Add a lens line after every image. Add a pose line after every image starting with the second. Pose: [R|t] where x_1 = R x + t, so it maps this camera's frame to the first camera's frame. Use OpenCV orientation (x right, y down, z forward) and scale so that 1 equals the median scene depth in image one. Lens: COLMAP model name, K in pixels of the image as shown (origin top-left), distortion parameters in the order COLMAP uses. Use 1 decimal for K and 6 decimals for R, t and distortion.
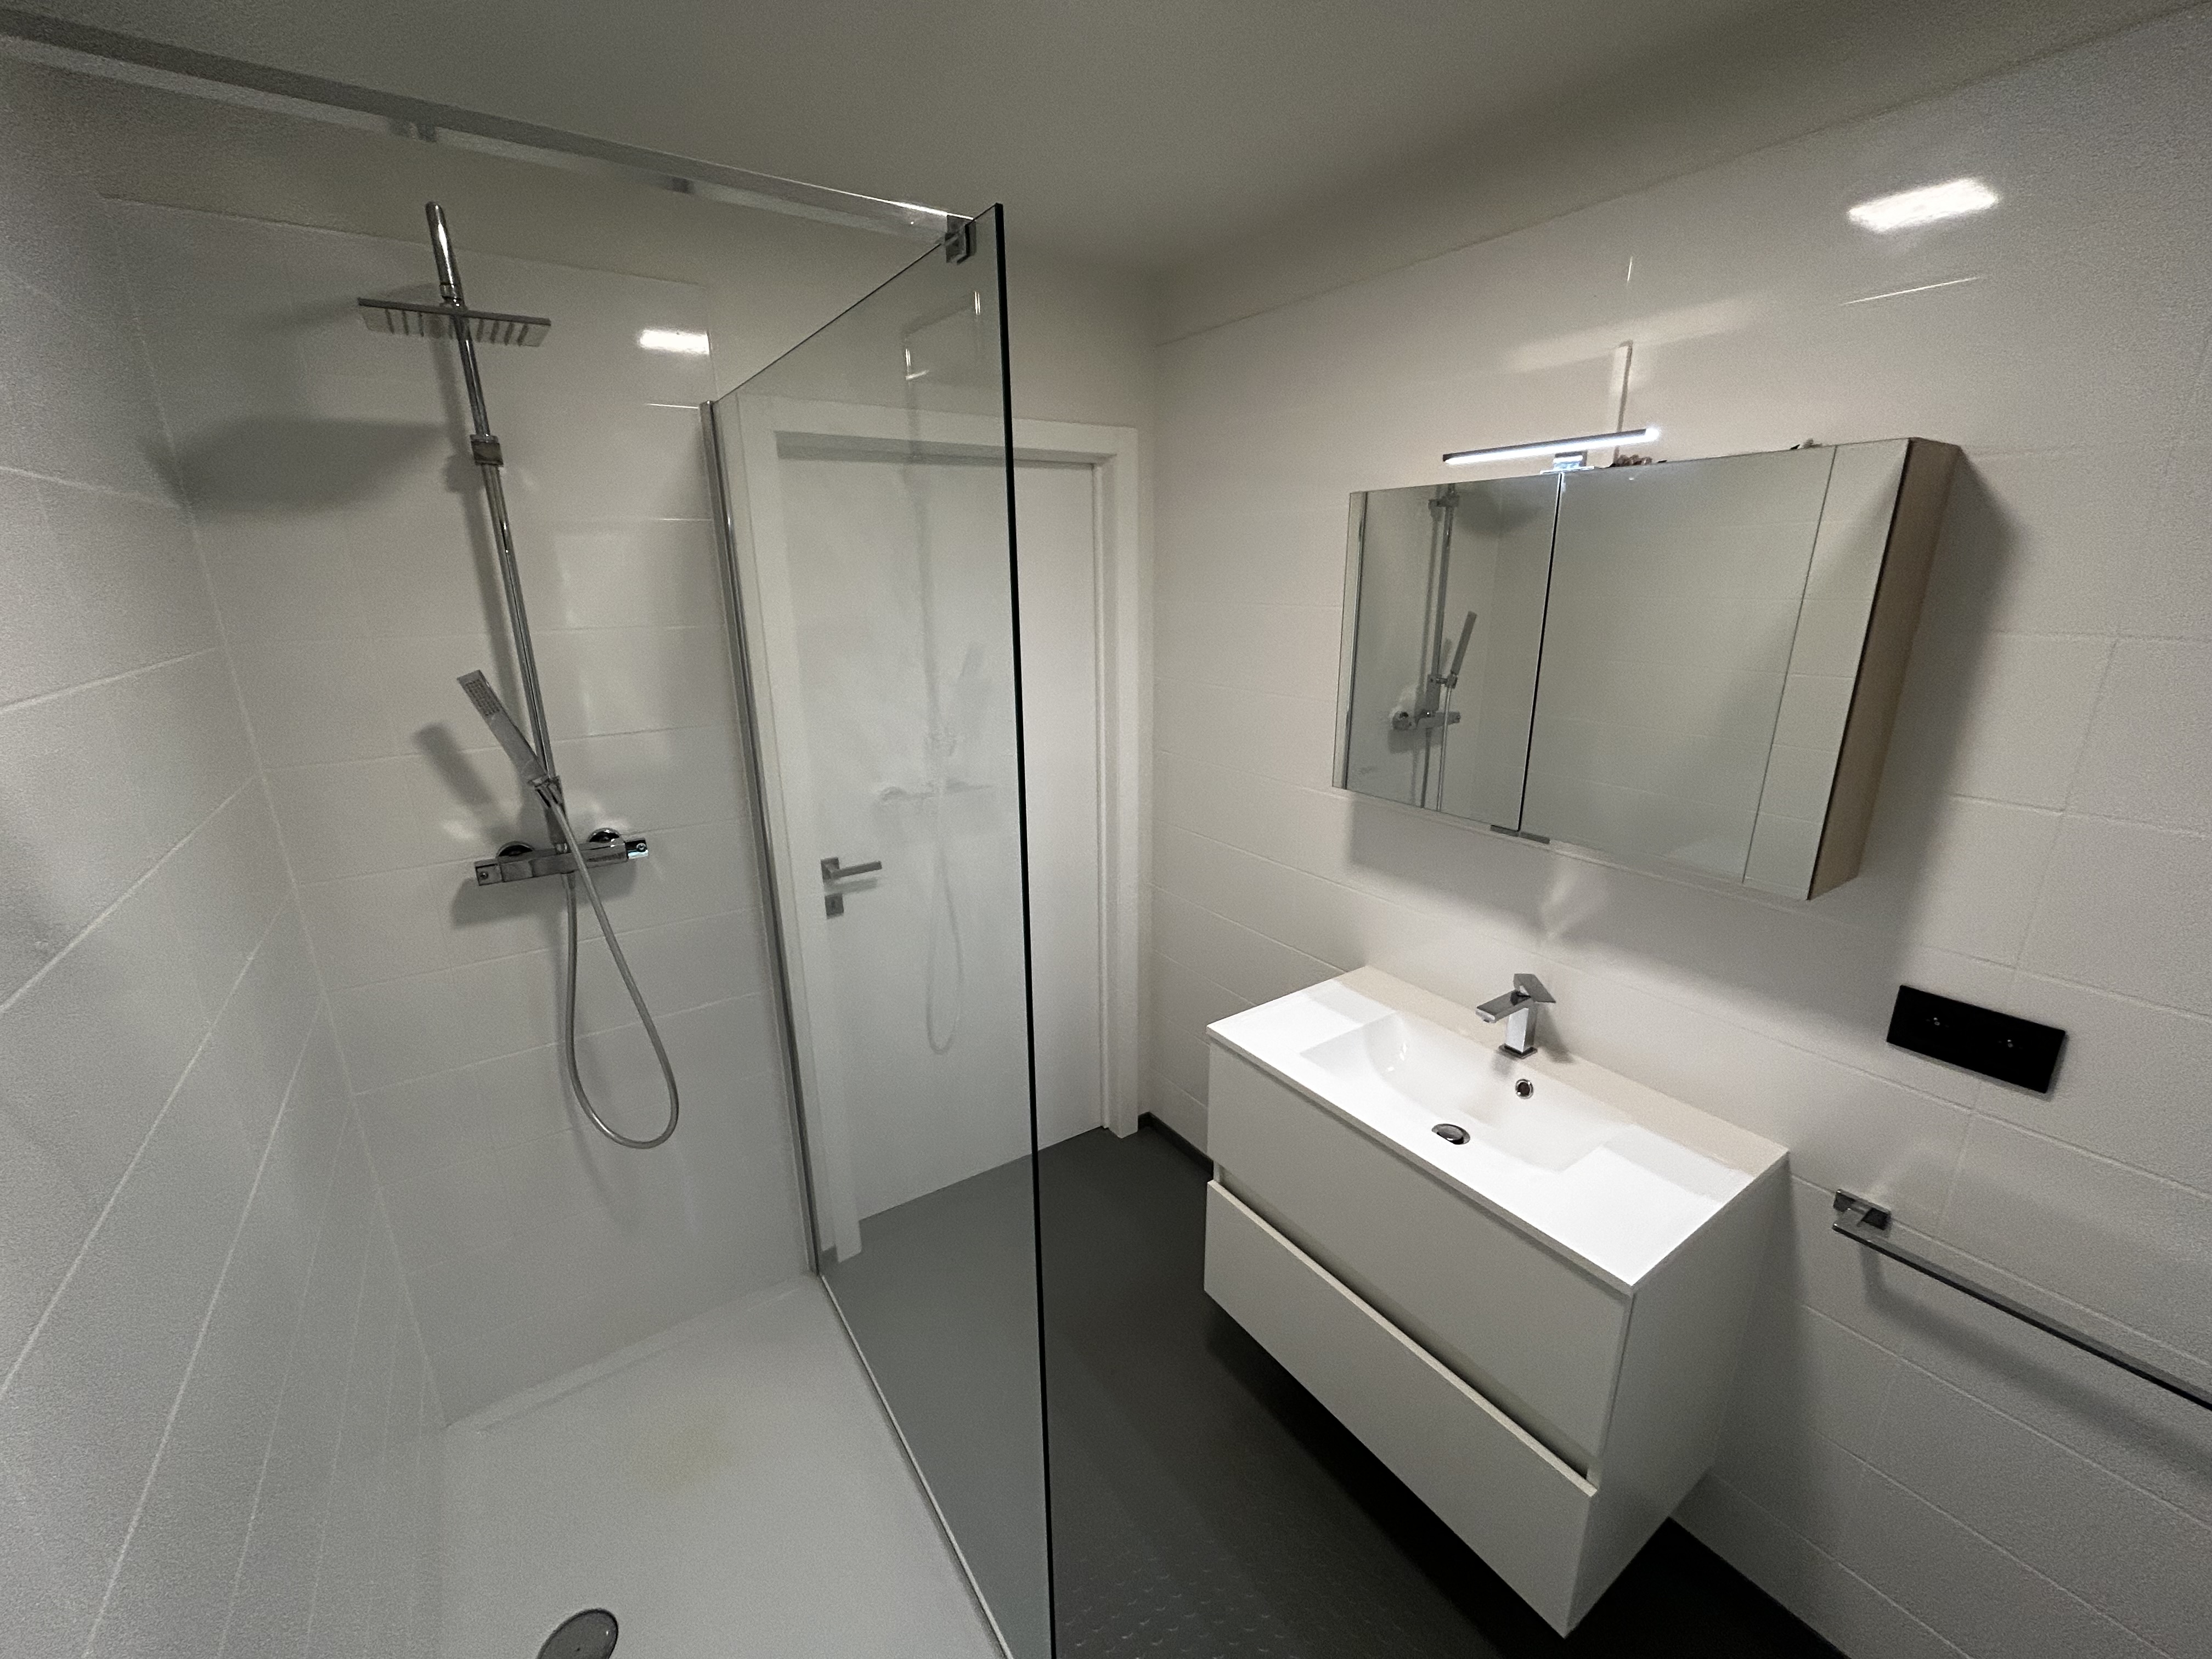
lens RADIAL K [[887.8, 0, 1106.0], [0, 887.8, 829.5], [0, 0, 1]] dist [0.008827, 0.000186]
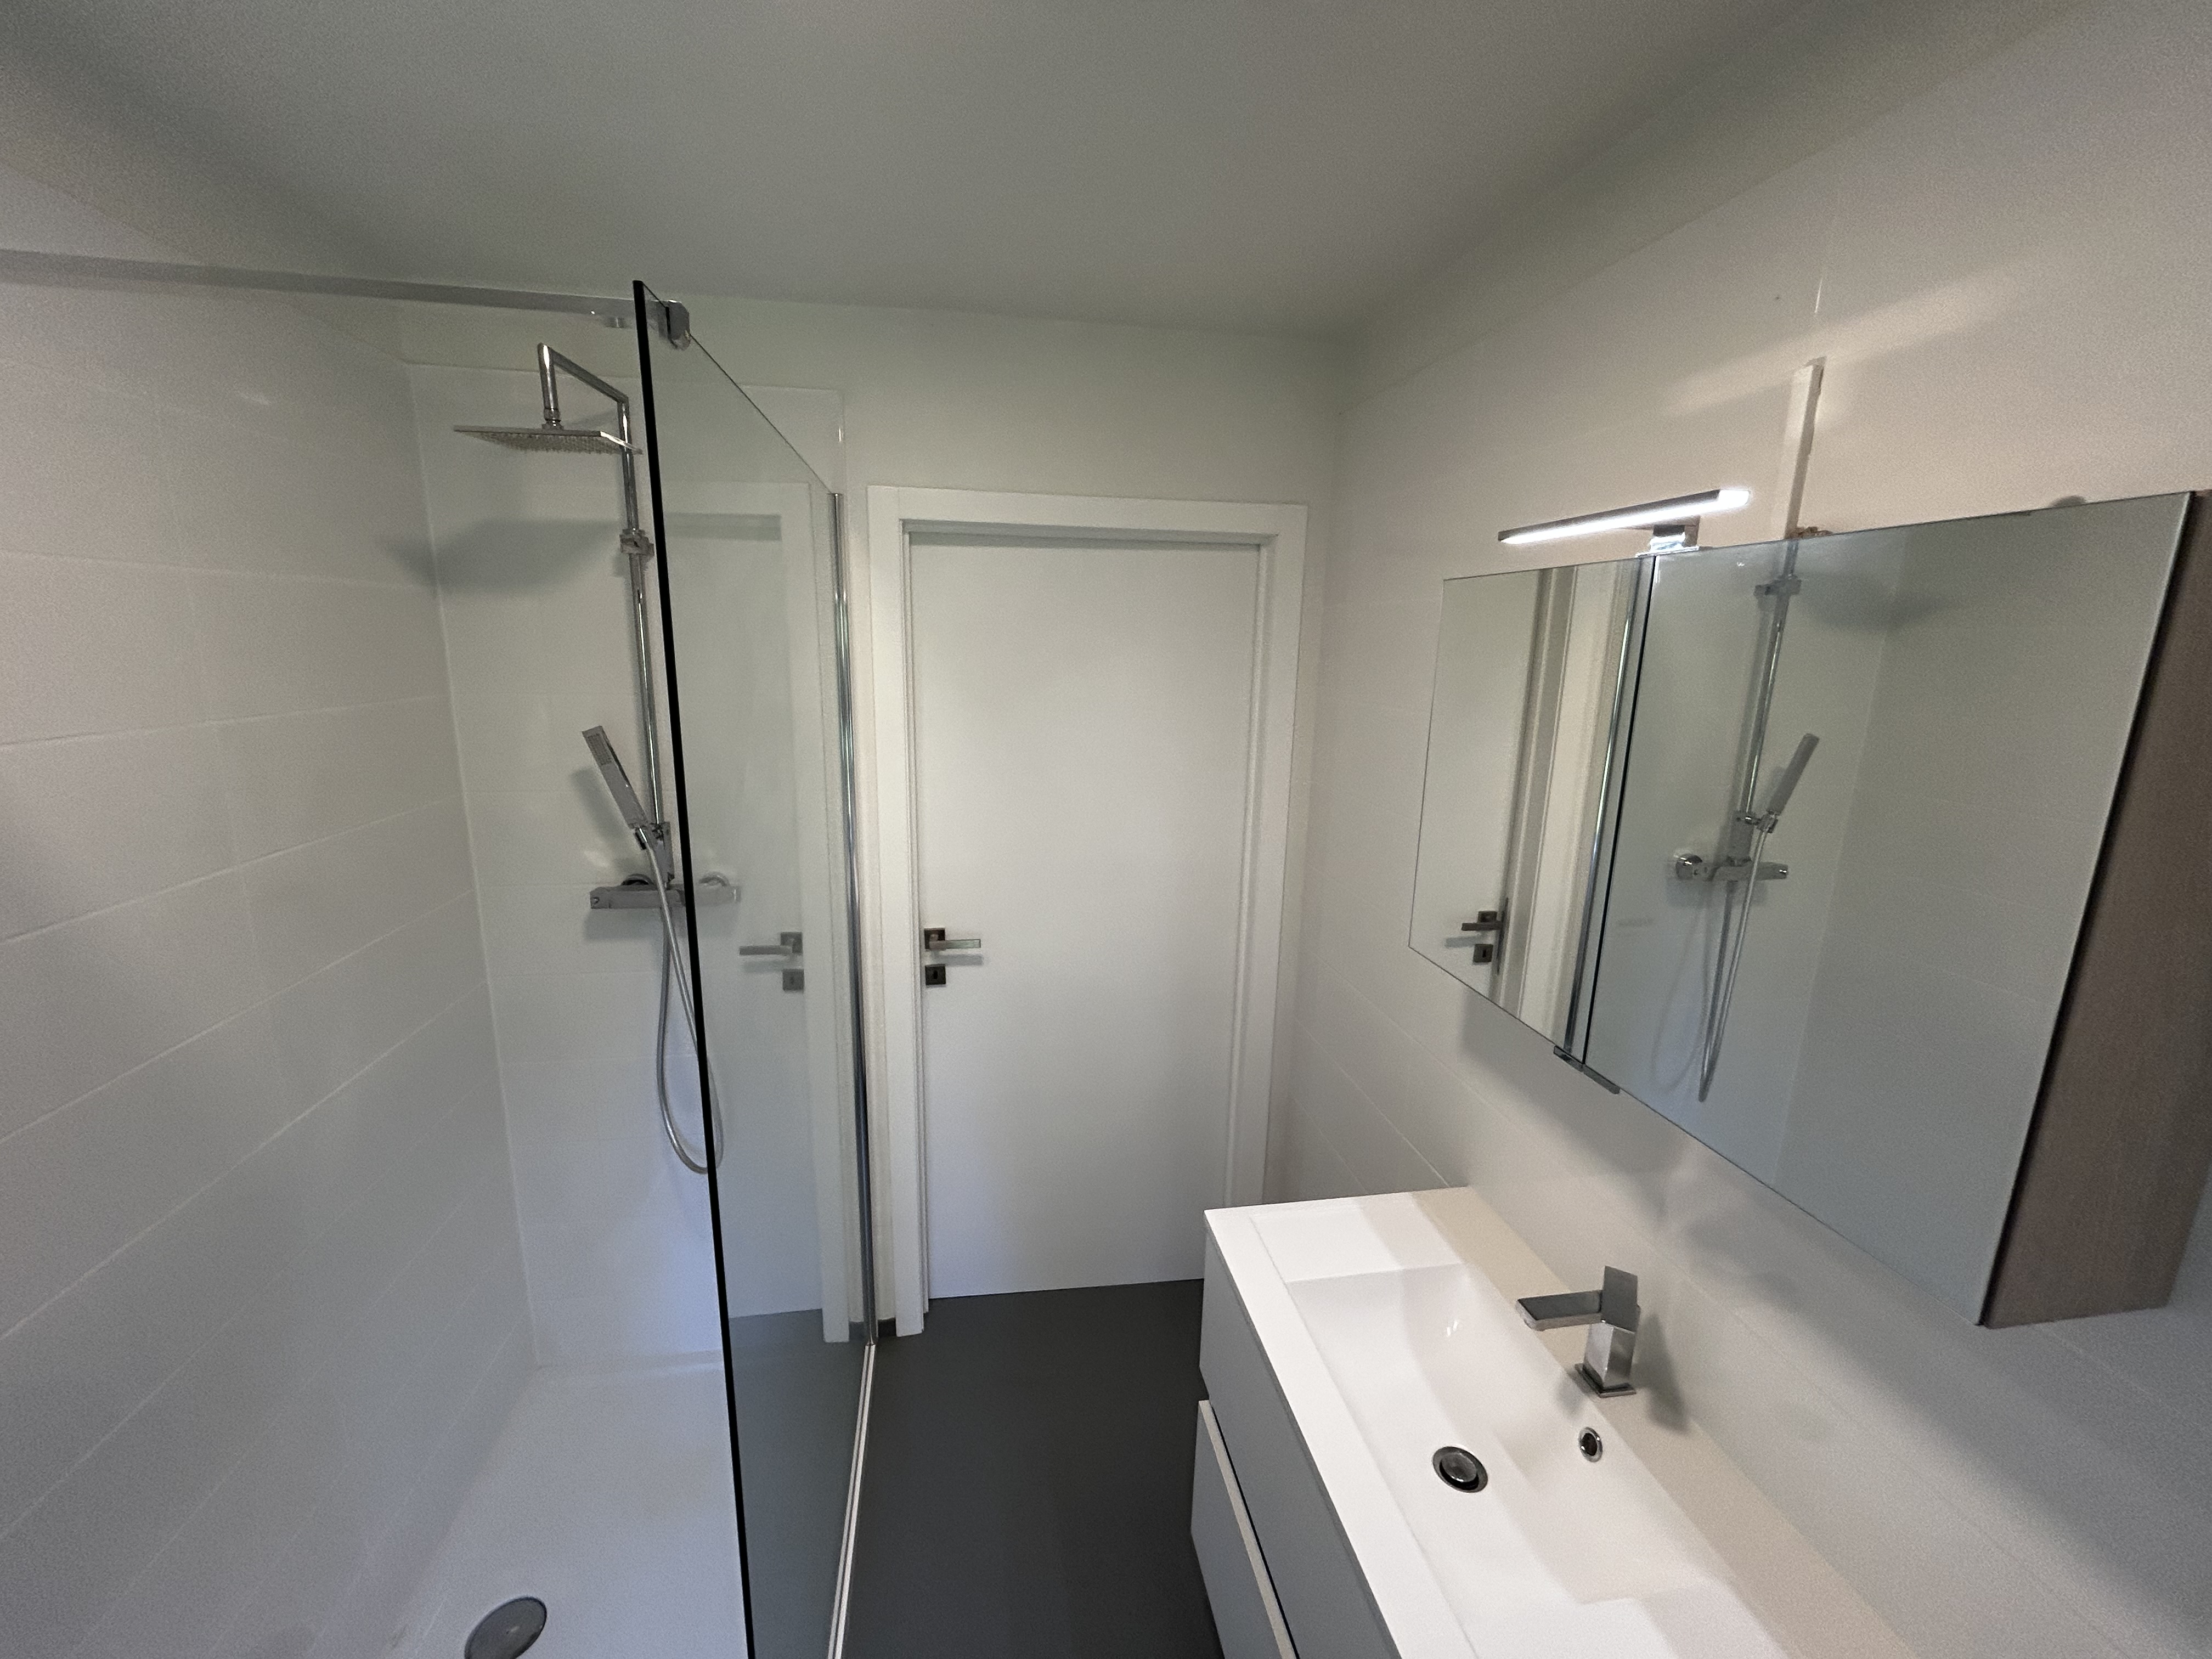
lens RADIAL K [[892.5, 0, 1101.4], [0, 892.5, 832.2], [0, 0, 1]] dist [0.001273, 0.000505]
pose [[0.907279, 0.119175, -0.403289, 0.315270], [-0.149897, 0.987660, -0.045362, -0.071670], [0.392907, 0.101608, 0.913948, 0.170266]]
